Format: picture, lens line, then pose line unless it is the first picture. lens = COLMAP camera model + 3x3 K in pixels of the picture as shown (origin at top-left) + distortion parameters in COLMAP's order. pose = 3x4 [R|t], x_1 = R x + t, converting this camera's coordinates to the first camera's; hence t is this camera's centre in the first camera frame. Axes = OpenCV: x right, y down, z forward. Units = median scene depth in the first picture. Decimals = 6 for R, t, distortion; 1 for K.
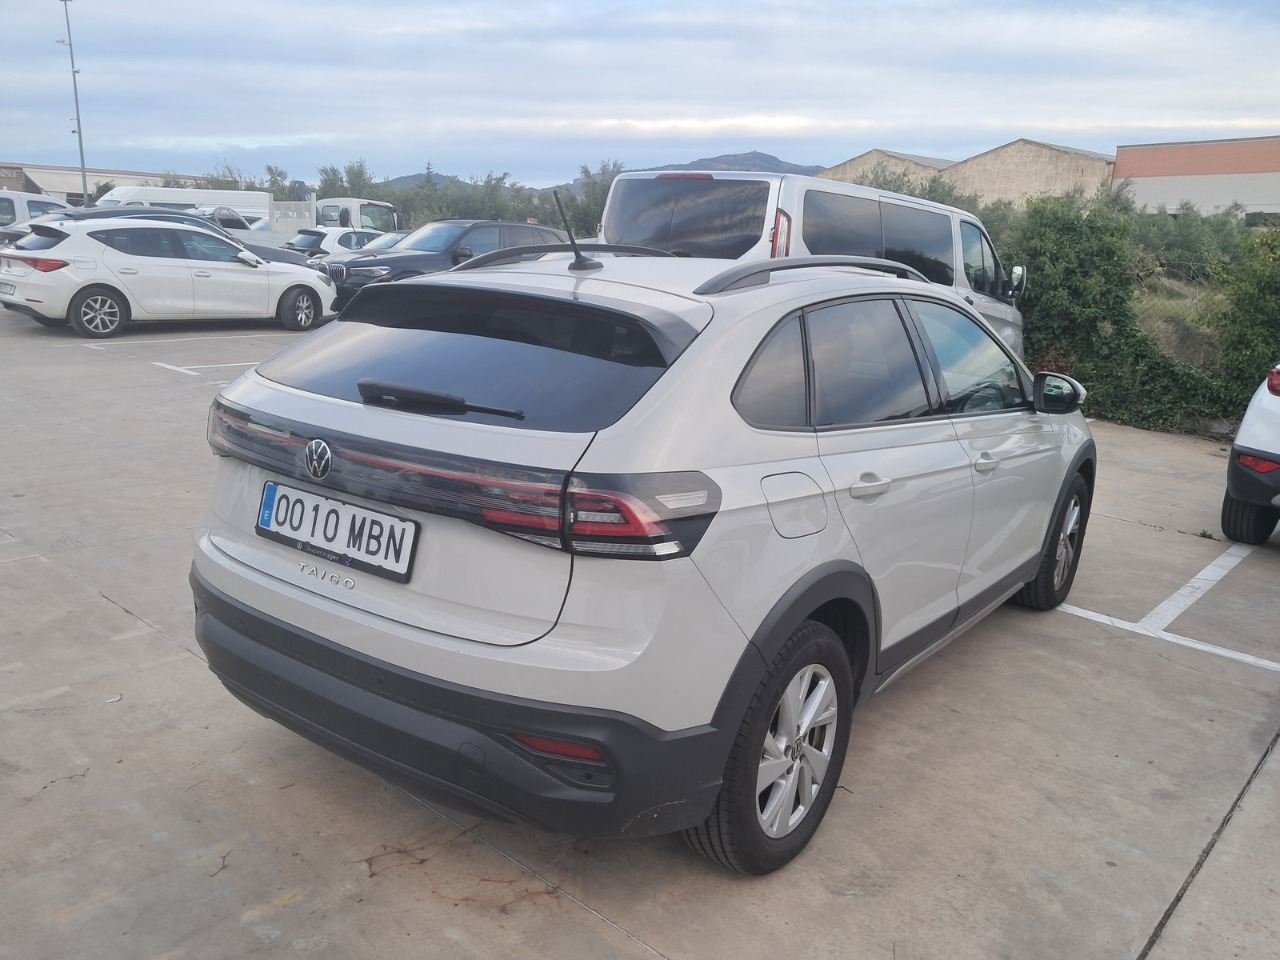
lens RADIAL K [[1050.7, 0, 617.7], [0, 1050.7, 474.1], [0, 0, 1]] dist [0.011549, -0.001059]
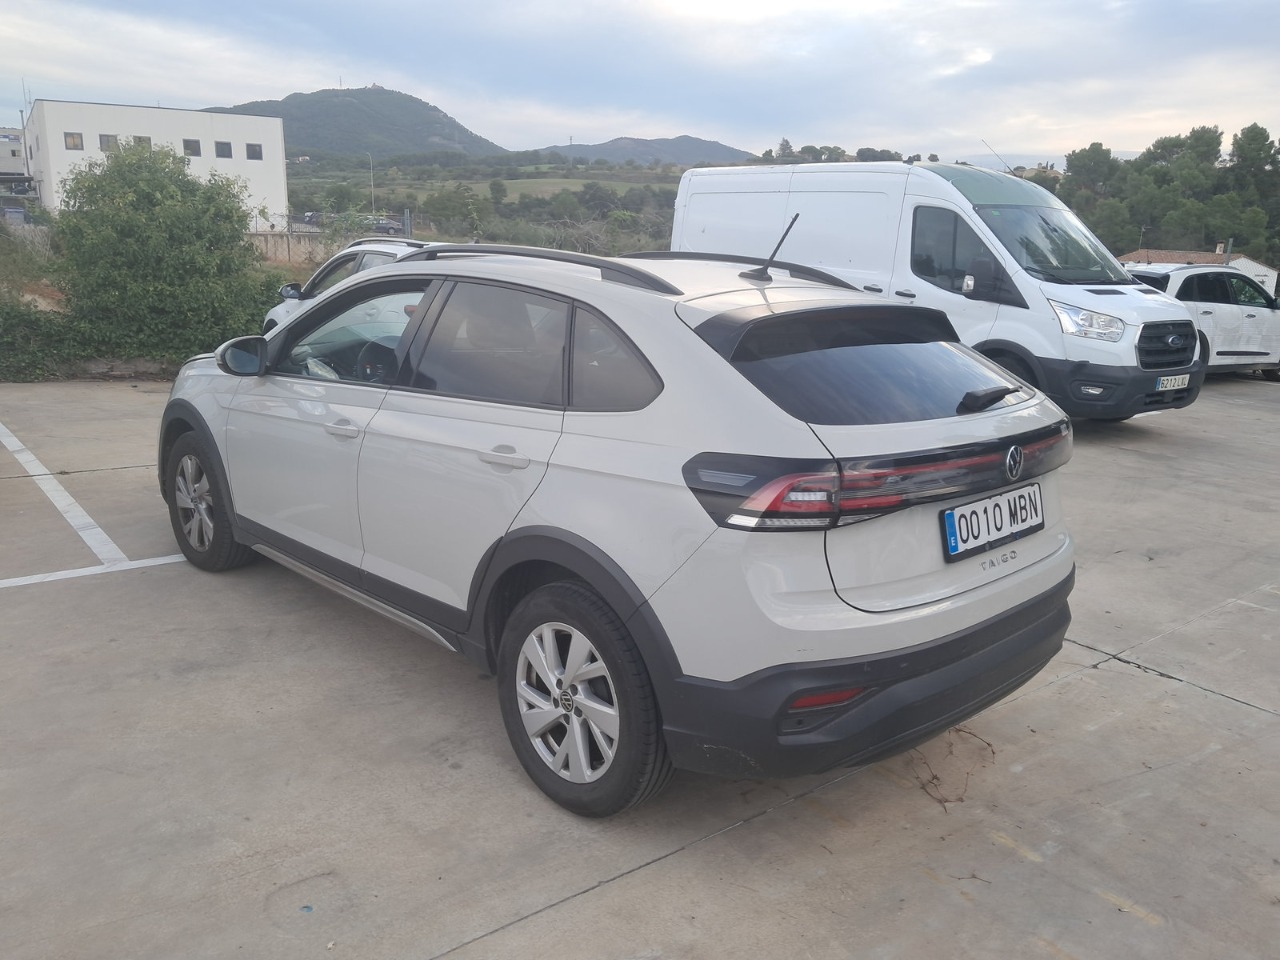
lens RADIAL K [[1071.2, 0, 640.7], [0, 1071.2, 457.8], [0, 0, 1]] dist [0.006301, 0.009843]
pose [[0.116712, -0.244099, 0.962702, -1.388143], [0.179100, 0.958608, 0.221348, -0.335238], [-0.976884, 0.146586, 0.155599, 1.136375]]
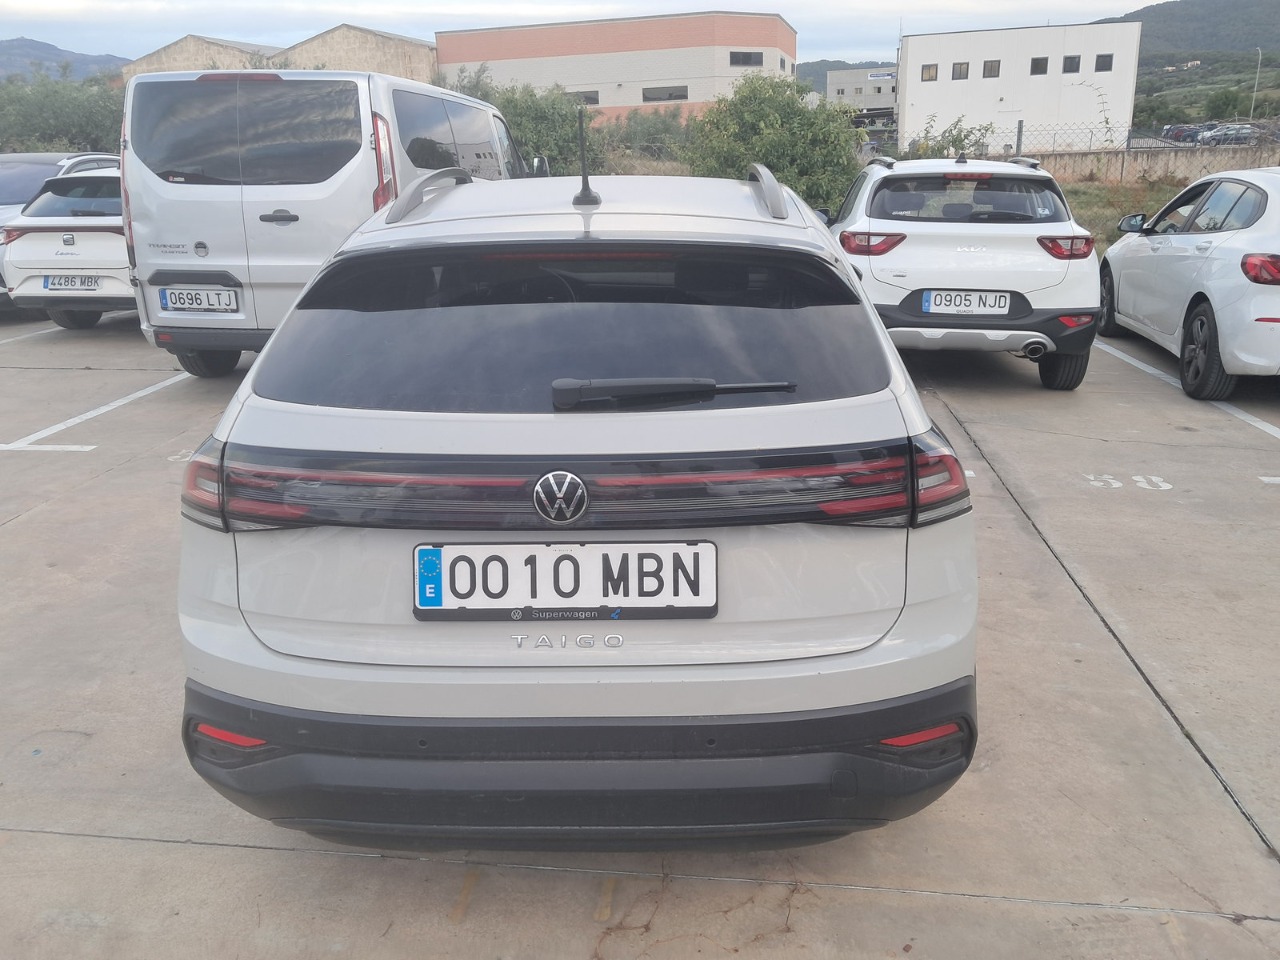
lens RADIAL K [[1050.7, 0, 617.7], [0, 1050.7, 474.1], [0, 0, 1]] dist [0.011549, -0.001059]
pose [[0.803473, -0.234944, 0.547021, -0.611654], [0.181052, 0.971745, 0.151431, -0.125504], [-0.567143, -0.022632, 0.823308, 0.339021]]
